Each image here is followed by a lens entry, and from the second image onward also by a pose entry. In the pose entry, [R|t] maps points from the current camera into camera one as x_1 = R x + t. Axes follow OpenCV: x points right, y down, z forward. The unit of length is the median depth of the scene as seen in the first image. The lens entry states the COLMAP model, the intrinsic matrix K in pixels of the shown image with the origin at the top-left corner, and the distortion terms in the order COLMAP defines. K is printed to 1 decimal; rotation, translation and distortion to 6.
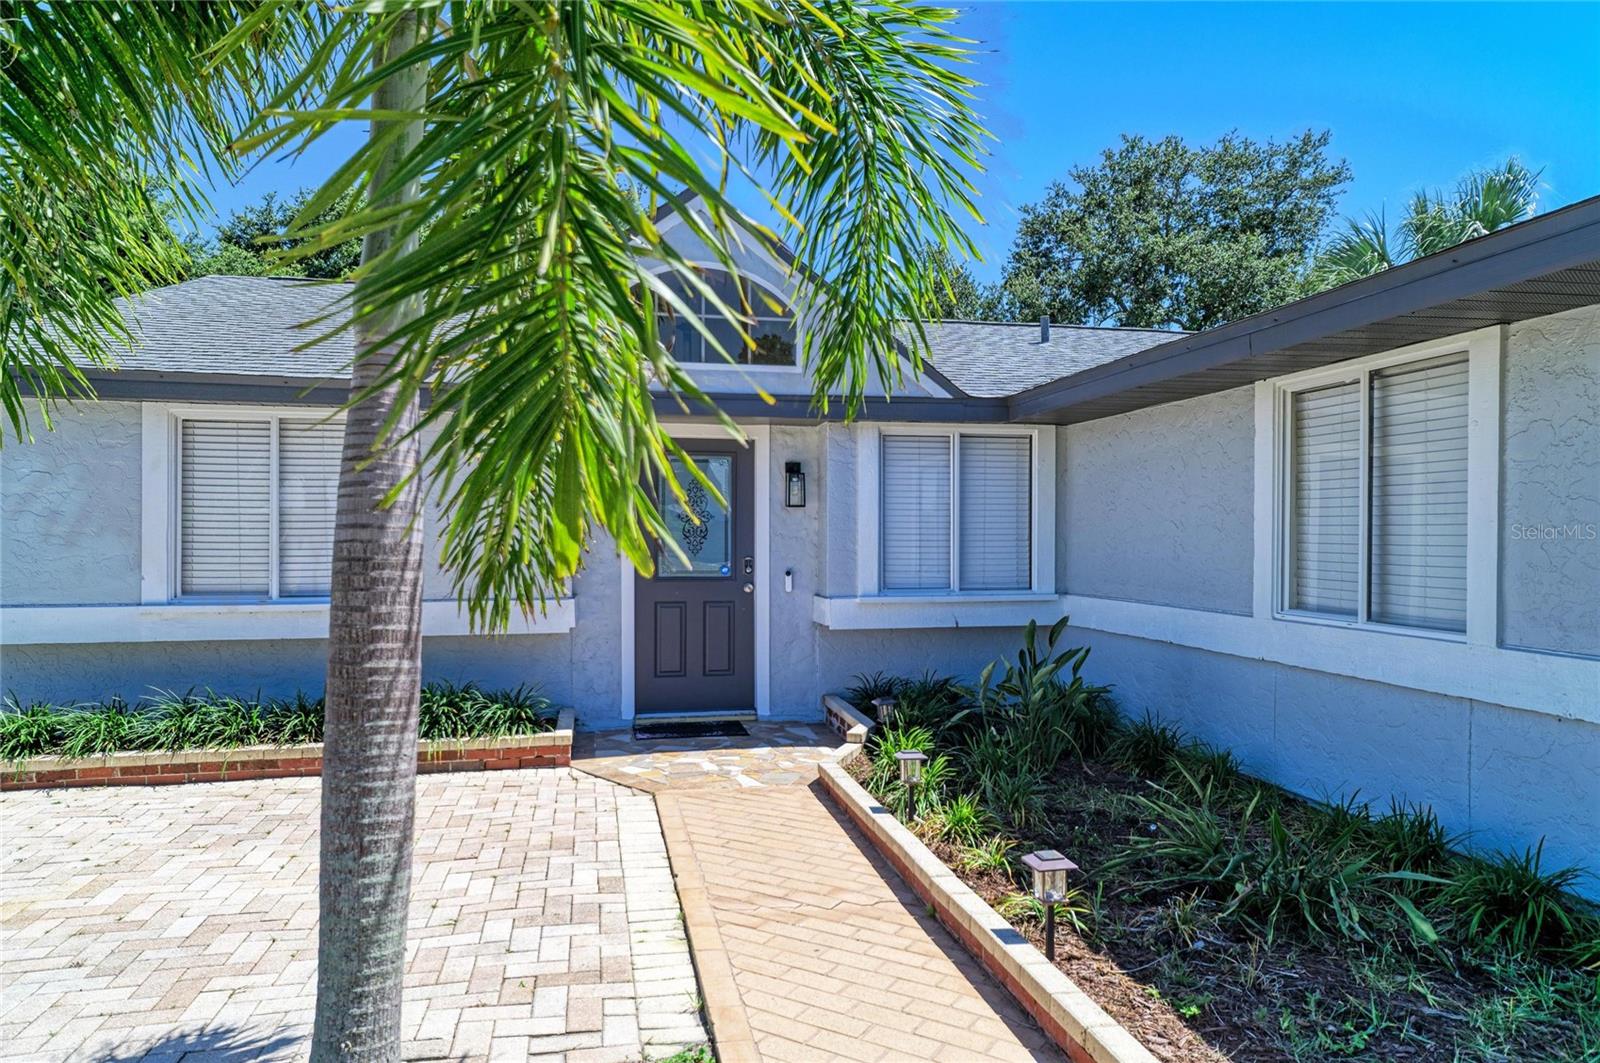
lens RADIAL K [[1036.0, 0, 797.8], [0, 1036.0, 537.2], [0, 0, 1]] dist [0.014748, -0.000392]
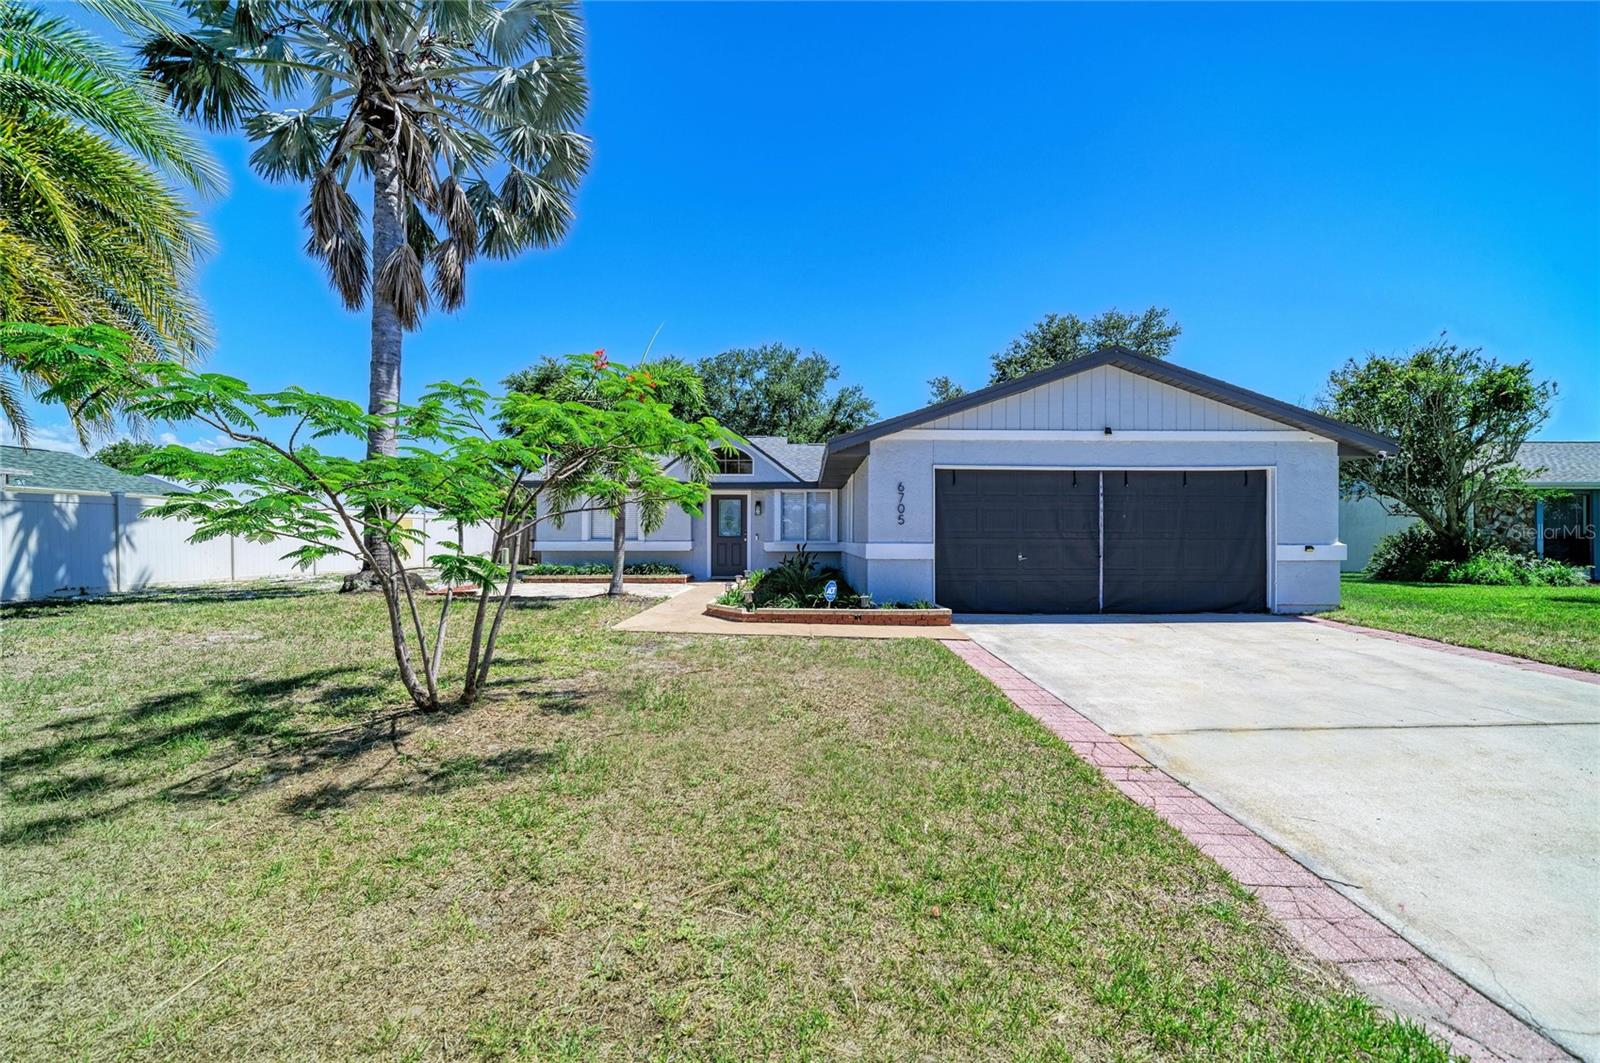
lens RADIAL K [[659.7, 0, 801.7], [0, 659.7, 537.1], [0, 0, 1]] dist [-0.003949, 0.001910]
pose [[0.980788, -0.000080, -0.195078, 0.543807], [-0.000835, 0.999989, -0.004606, 0.051403], [0.195077, 0.004681, 0.980777, -1.040125]]
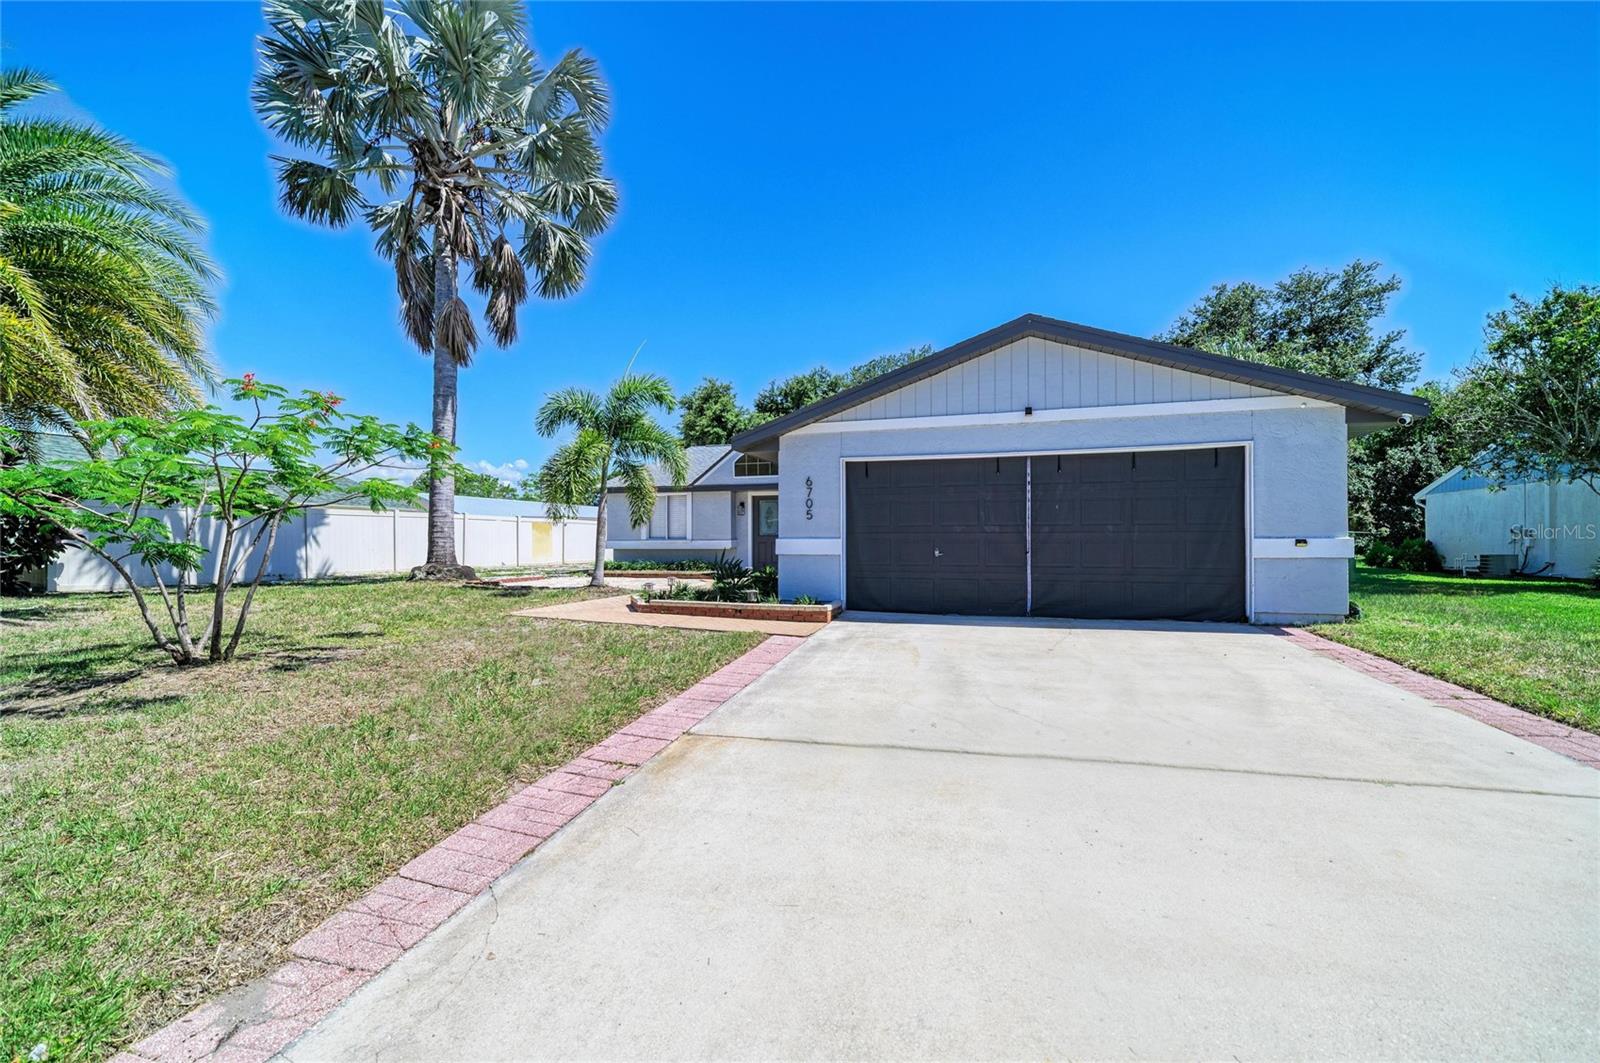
lens RADIAL K [[633.5, 0, 797.2], [0, 633.5, 538.8], [0, 0, 1]] dist [-0.004328, 0.000140]
pose [[0.874212, -0.003798, -0.485529, 1.029220], [0.001039, 0.999982, -0.005952, 0.064722], [0.485543, 0.004699, 0.874200, -0.831680]]
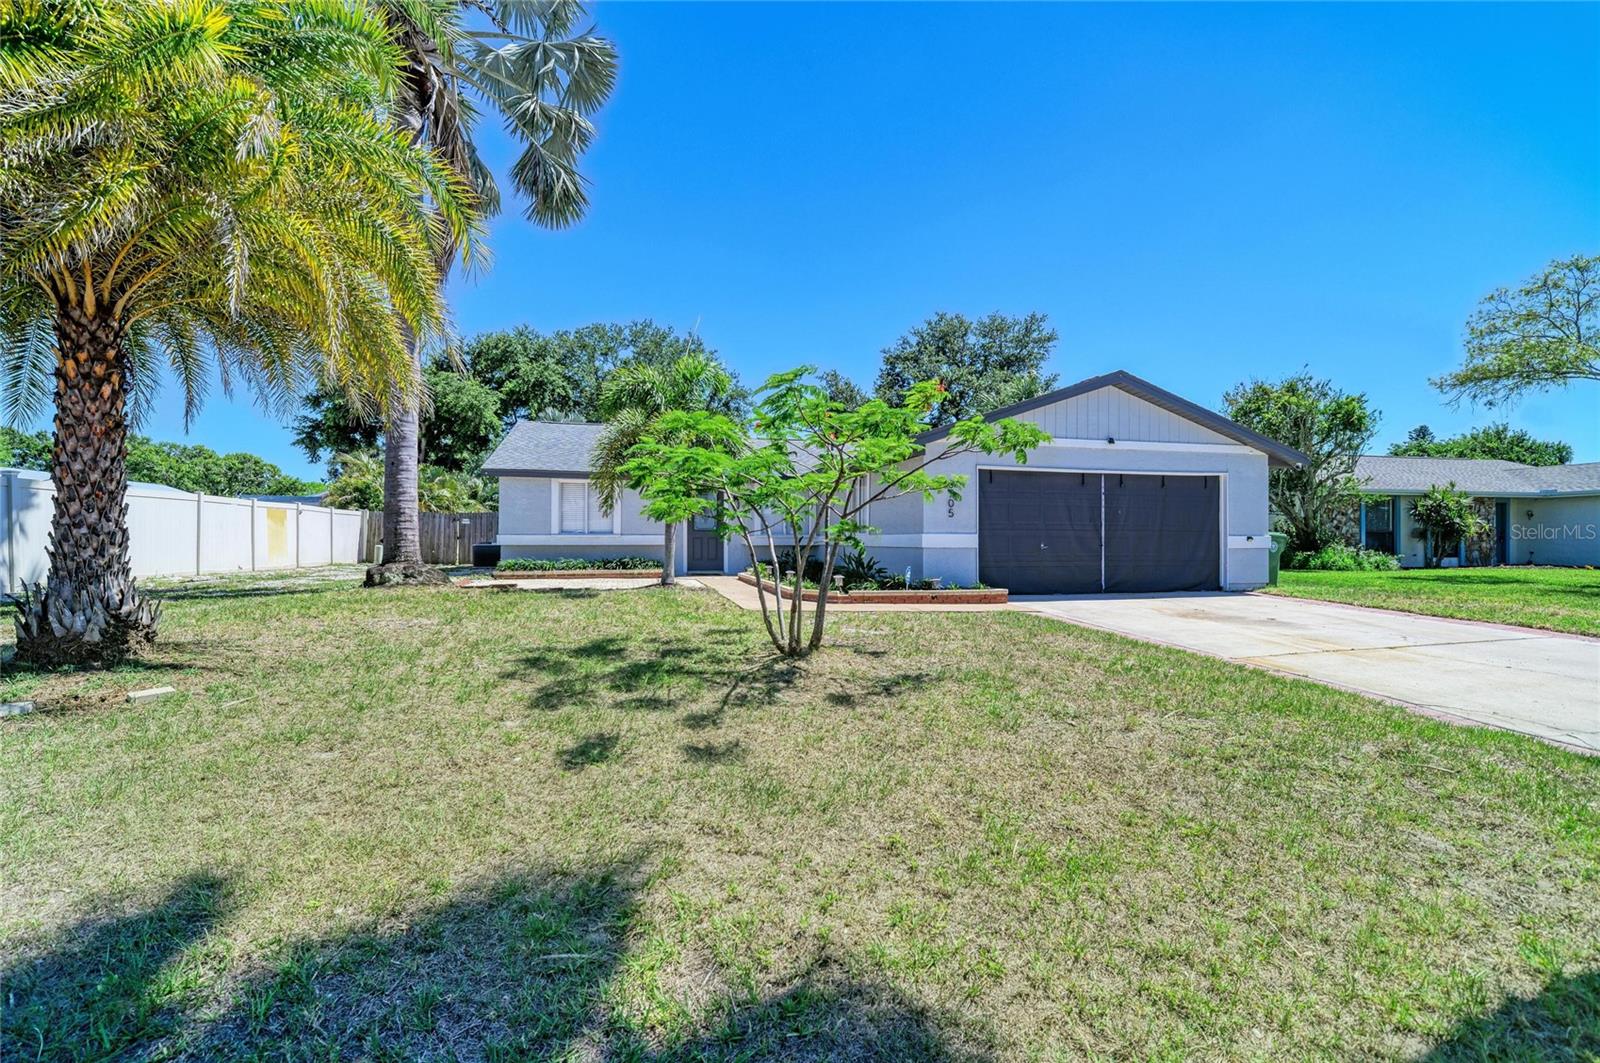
lens RADIAL K [[738.1, 0, 804.1], [0, 738.1, 536.2], [0, 0, 1]] dist [0.005570, 0.000587]
pose [[0.999023, 0.001521, 0.044162, 0.109138], [-0.001258, 0.999981, -0.005971, 0.071958], [-0.044171, 0.005909, 0.999007, -1.345038]]
